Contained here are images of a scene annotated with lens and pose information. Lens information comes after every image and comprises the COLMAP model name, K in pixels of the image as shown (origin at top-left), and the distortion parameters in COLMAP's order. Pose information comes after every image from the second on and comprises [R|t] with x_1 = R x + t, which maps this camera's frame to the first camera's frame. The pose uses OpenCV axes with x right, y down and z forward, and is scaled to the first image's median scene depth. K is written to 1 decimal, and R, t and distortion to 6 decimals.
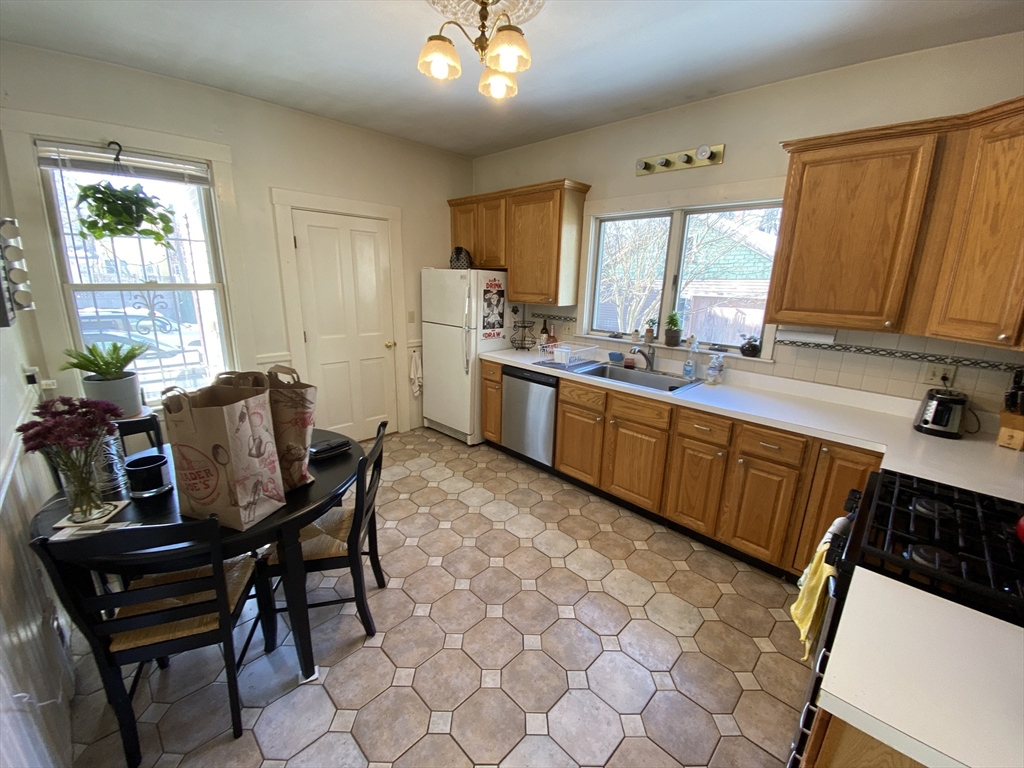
lens RADIAL K [[413.2, 0, 509.0], [0, 413.2, 384.7], [0, 0, 1]] dist [0.016929, -0.018837]
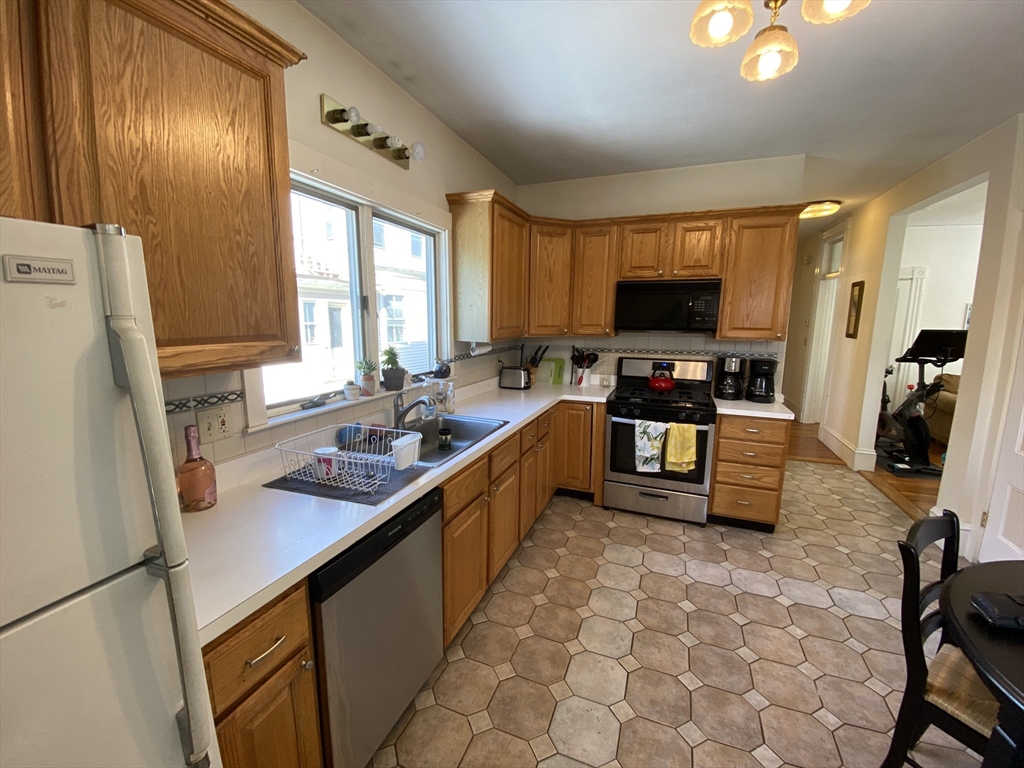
lens RADIAL K [[413.2, 0, 514.6], [0, 413.2, 382.5], [0, 0, 1]] dist [0.016929, -0.018837]
pose [[-0.409263, -0.168063, 0.896805, -0.463343], [0.213372, 0.938007, 0.273159, -0.332301], [-0.887117, 0.303147, -0.348031, 1.338986]]
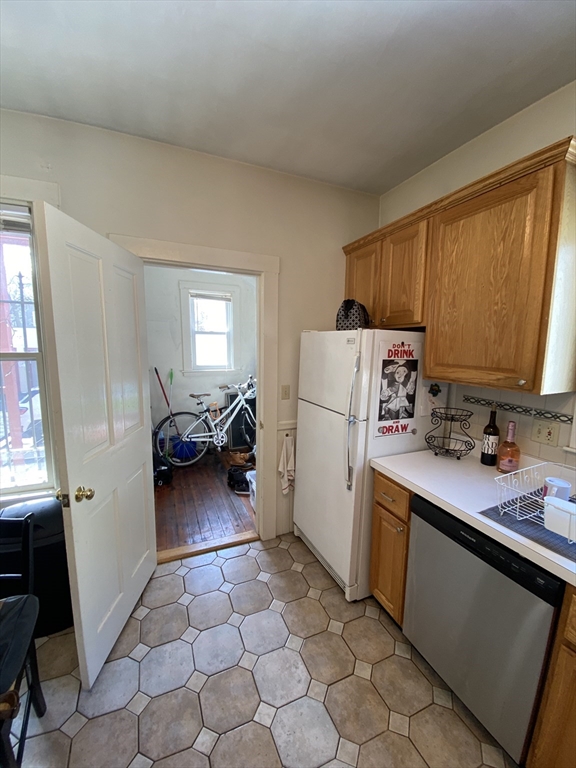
lens RADIAL K [[309.9, 0, 282.2], [0, 309.9, 383.4], [0, 0, 1]] dist [0.016929, -0.018837]
pose [[0.924745, 0.039631, -0.378517, -0.034794], [-0.087686, 0.989992, -0.110571, -0.191064], [0.370347, 0.135441, 0.918966, 0.761168]]
